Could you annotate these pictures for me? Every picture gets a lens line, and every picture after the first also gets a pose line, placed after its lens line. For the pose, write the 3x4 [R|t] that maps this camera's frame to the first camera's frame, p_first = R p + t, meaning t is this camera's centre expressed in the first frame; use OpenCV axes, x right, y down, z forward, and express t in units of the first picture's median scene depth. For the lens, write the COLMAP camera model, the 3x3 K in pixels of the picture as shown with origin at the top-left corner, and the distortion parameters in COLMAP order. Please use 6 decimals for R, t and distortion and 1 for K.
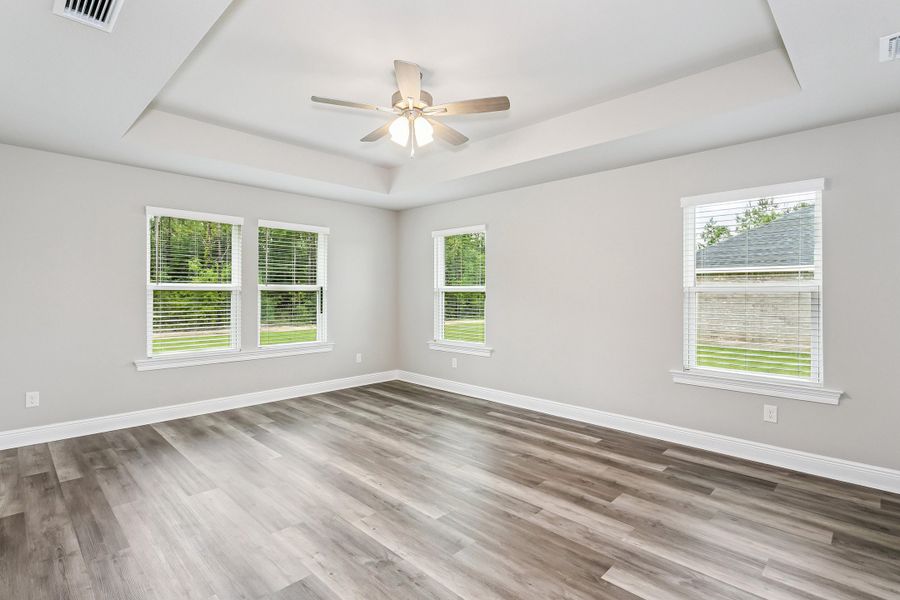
lens RADIAL K [[430.7, 0, 448.3], [0, 430.7, 300.3], [0, 0, 1]] dist [0.002762, 0.001661]
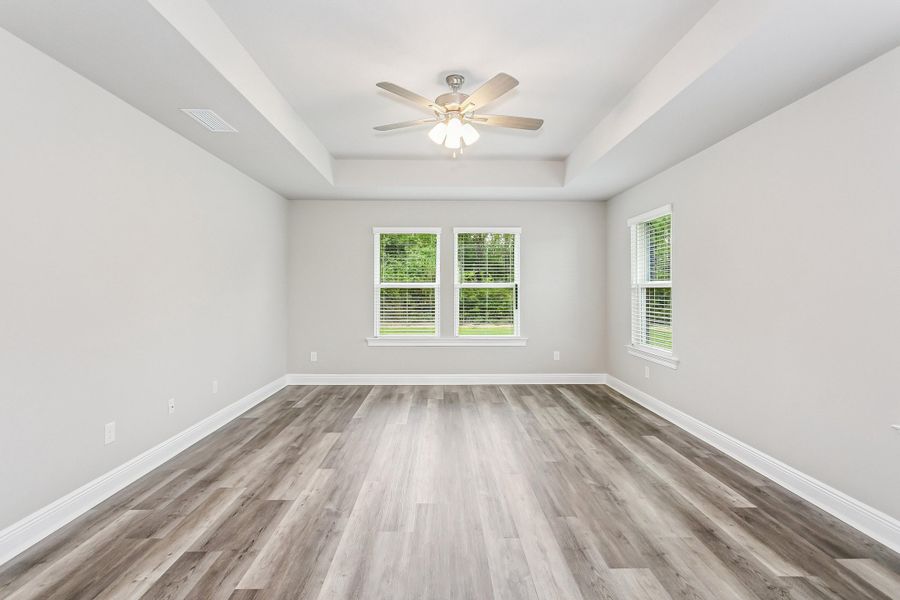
lens RADIAL K [[430.7, 0, 448.3], [0, 430.7, 300.3], [0, 0, 1]] dist [0.002762, 0.001661]
pose [[0.722094, 0.014173, -0.691650, 0.405200], [-0.009888, 0.999899, 0.010166, -0.000831], [0.691724, -0.000501, 0.722162, 0.156907]]
